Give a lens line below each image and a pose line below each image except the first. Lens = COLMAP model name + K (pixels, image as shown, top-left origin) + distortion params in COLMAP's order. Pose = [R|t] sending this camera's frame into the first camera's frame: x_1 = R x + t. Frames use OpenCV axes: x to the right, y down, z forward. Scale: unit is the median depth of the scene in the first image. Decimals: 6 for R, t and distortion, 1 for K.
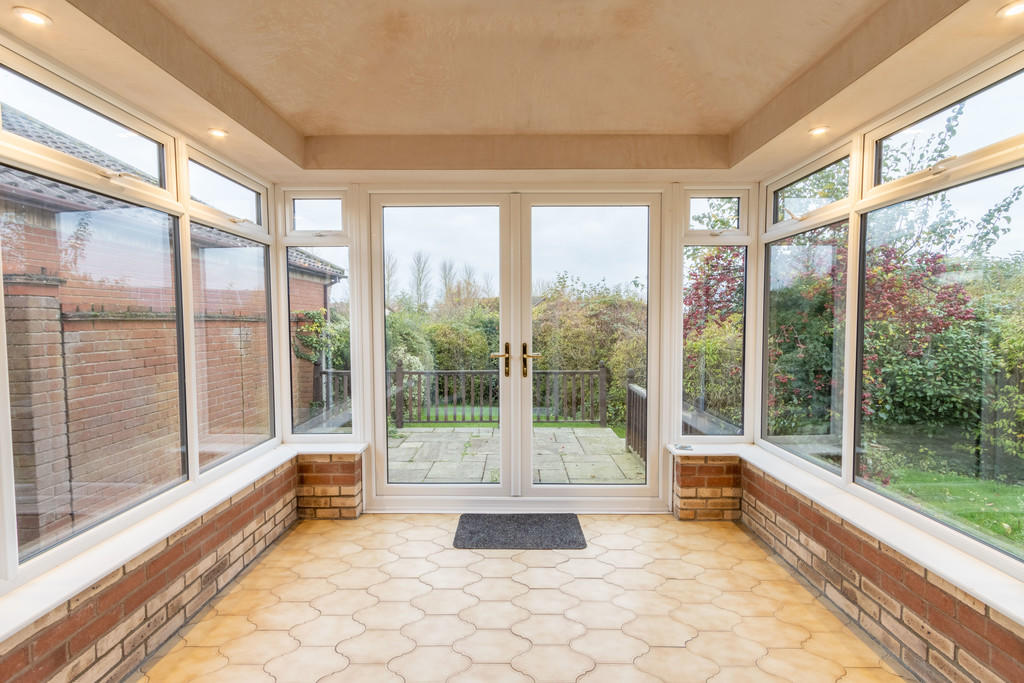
lens RADIAL K [[471.6, 0, 505.0], [0, 471.6, 344.0], [0, 0, 1]] dist [0.010316, -0.000786]
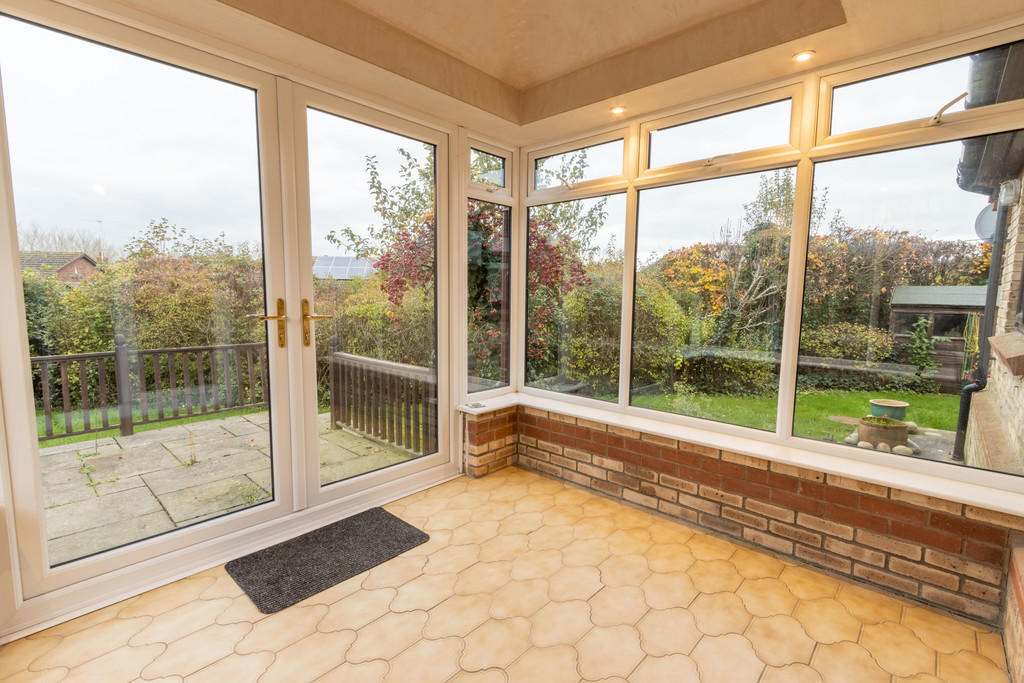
lens RADIAL K [[471.6, 0, 505.0], [0, 471.6, 344.0], [0, 0, 1]] dist [0.010316, -0.000786]
pose [[0.675559, -0.069899, 0.733985, -0.319795], [0.024507, 0.997075, 0.072398, 0.022613], [-0.736898, -0.030921, 0.675296, 0.317110]]
